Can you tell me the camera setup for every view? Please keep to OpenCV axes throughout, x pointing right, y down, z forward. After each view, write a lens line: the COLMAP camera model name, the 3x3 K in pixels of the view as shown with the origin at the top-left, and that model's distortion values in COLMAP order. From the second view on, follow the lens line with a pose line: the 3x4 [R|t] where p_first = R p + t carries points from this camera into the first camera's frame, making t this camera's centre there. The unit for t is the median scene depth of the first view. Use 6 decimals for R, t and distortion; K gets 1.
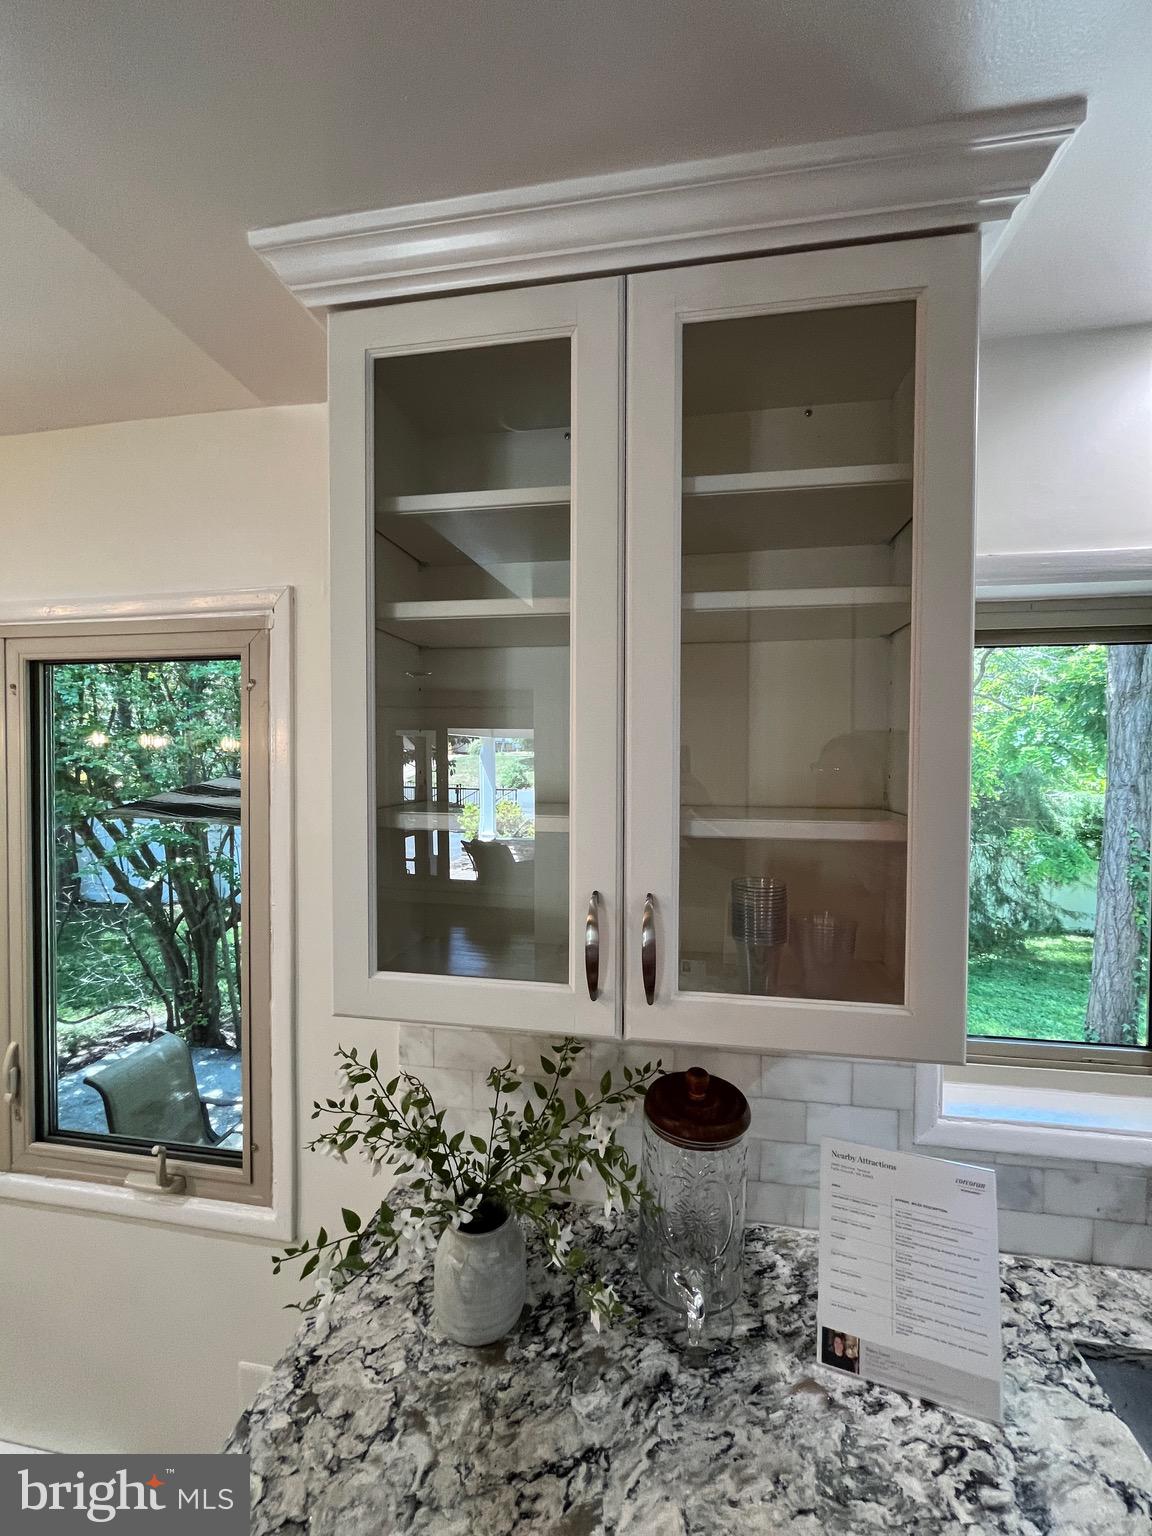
lens RADIAL K [[624.5, 0, 583.9], [0, 624.5, 769.8], [0, 0, 1]] dist [0.000790, -0.000066]
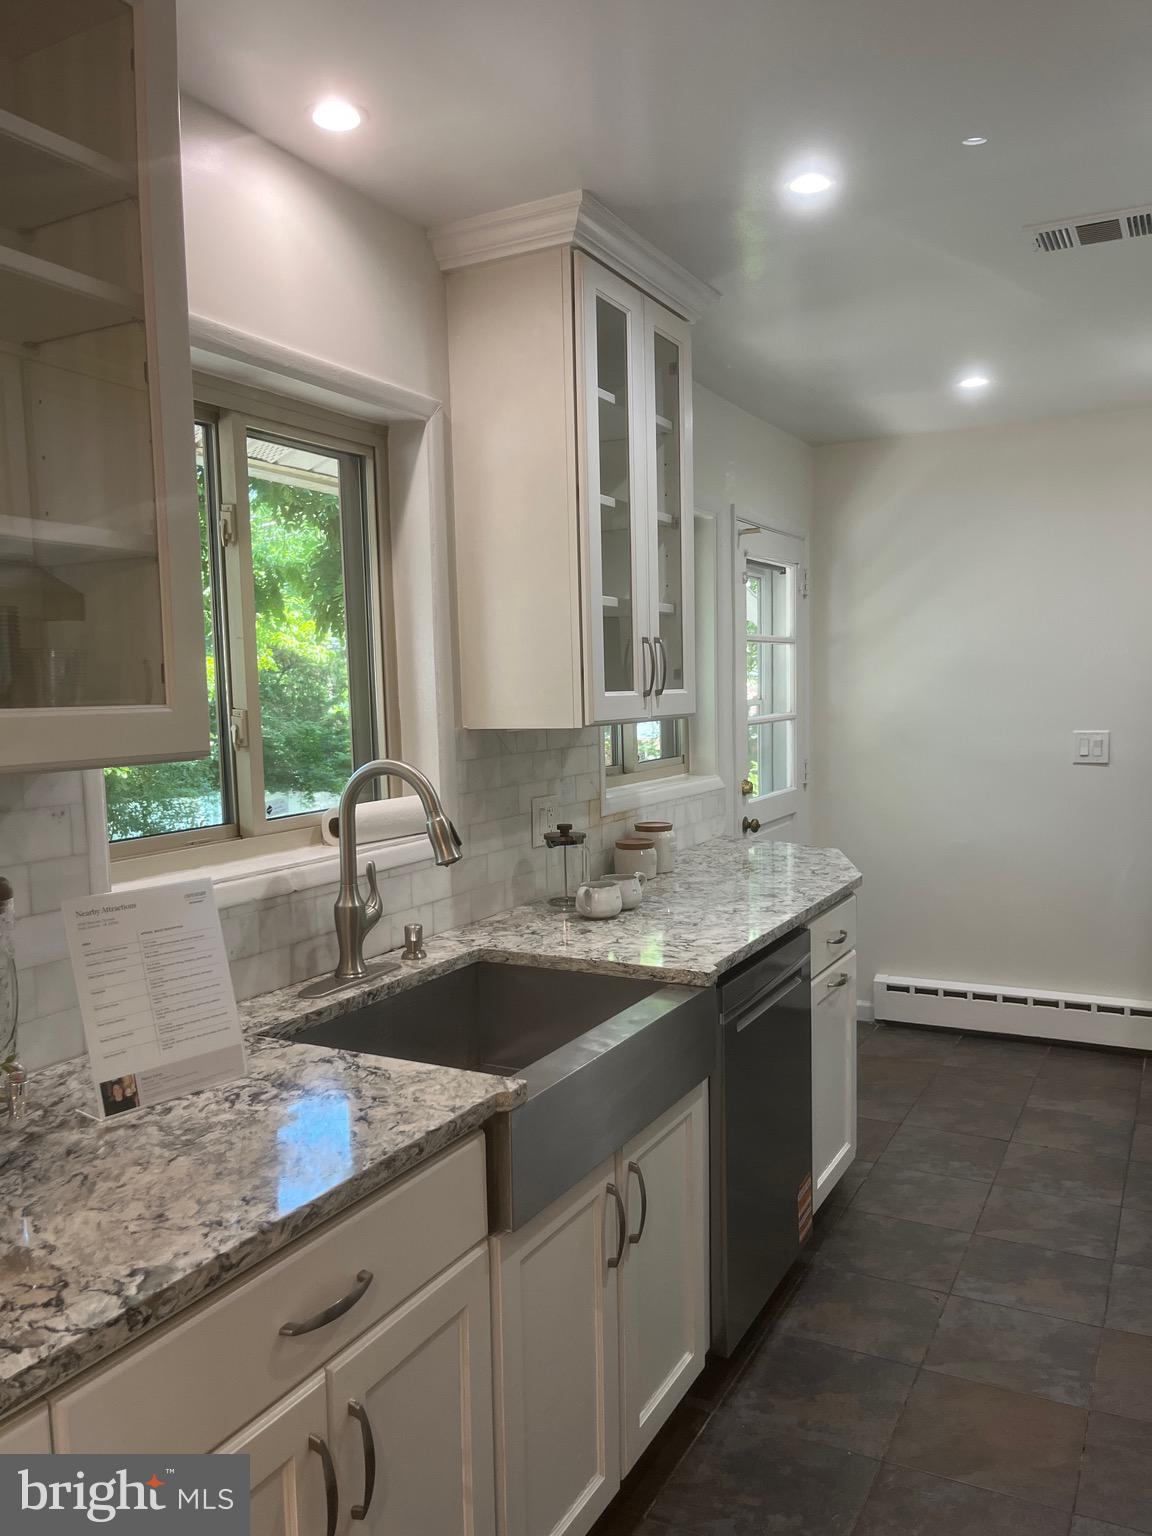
lens RADIAL K [[1151.1, 0, 578.4], [0, 1151.1, 774.6], [0, 0, 1]] dist [0.011844, -0.004941]
pose [[0.326704, -0.095203, 0.940319, -1.003089], [0.045019, 0.995352, 0.085133, 0.341536], [-0.944054, 0.014519, 0.329472, -0.250110]]
